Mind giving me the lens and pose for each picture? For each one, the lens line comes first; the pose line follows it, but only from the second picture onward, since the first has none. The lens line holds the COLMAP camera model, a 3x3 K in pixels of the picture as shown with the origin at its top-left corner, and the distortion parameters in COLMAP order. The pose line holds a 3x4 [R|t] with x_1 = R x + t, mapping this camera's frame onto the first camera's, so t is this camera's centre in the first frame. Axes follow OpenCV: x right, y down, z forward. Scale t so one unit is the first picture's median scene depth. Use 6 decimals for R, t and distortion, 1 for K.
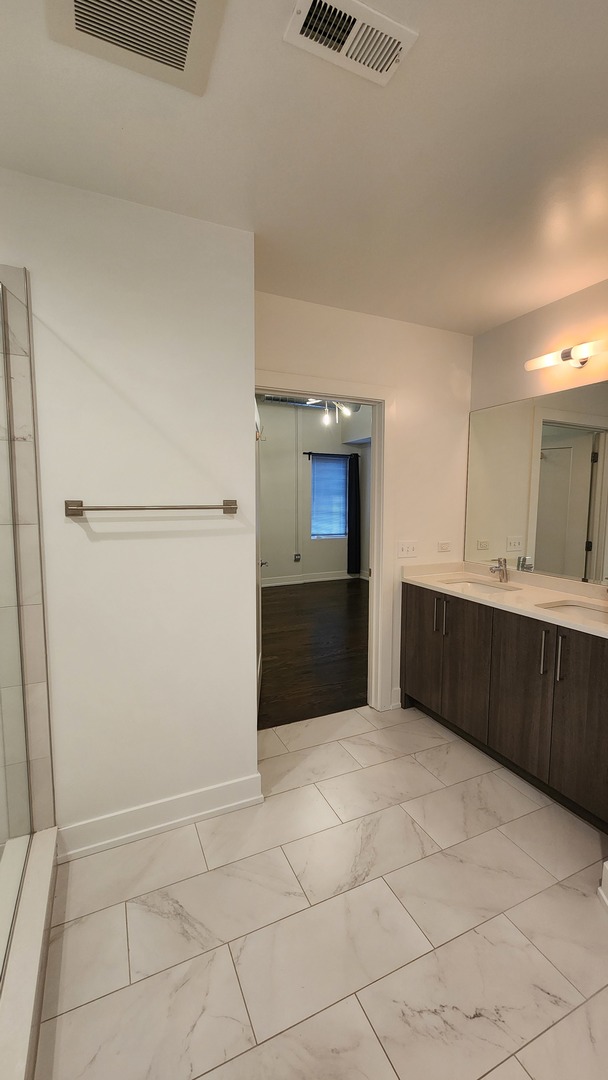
lens RADIAL K [[438.5, 0, 304.0], [0, 438.5, 540.0], [0, 0, 1]] dist [0.002769, -0.000363]
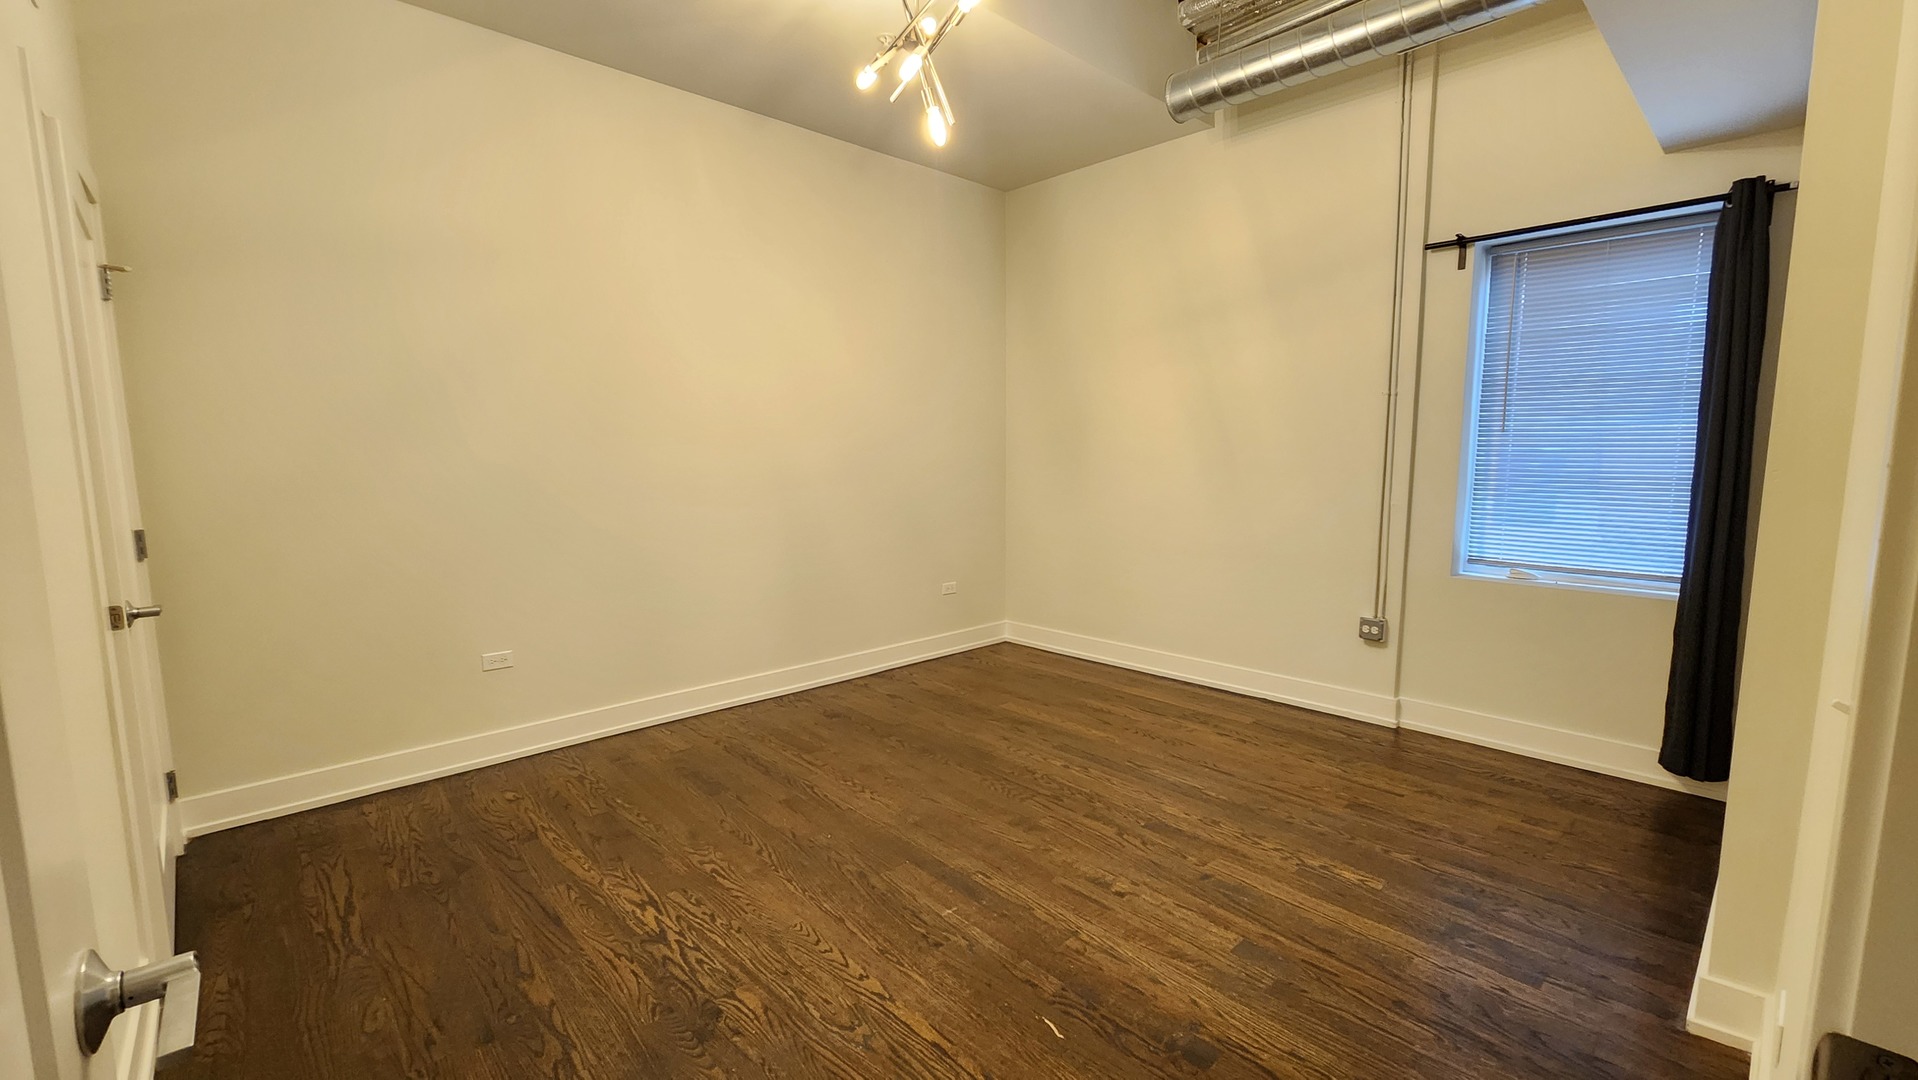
lens RADIAL K [[778.7, 0, 955.7], [0, 778.7, 539.9], [0, 0, 1]] dist [0.002769, -0.000363]
pose [[0.302040, 0.108577, -0.947092, 0.904405], [-0.084712, 0.992619, 0.086781, -0.095277], [0.949524, 0.054019, 0.309009, 1.418365]]
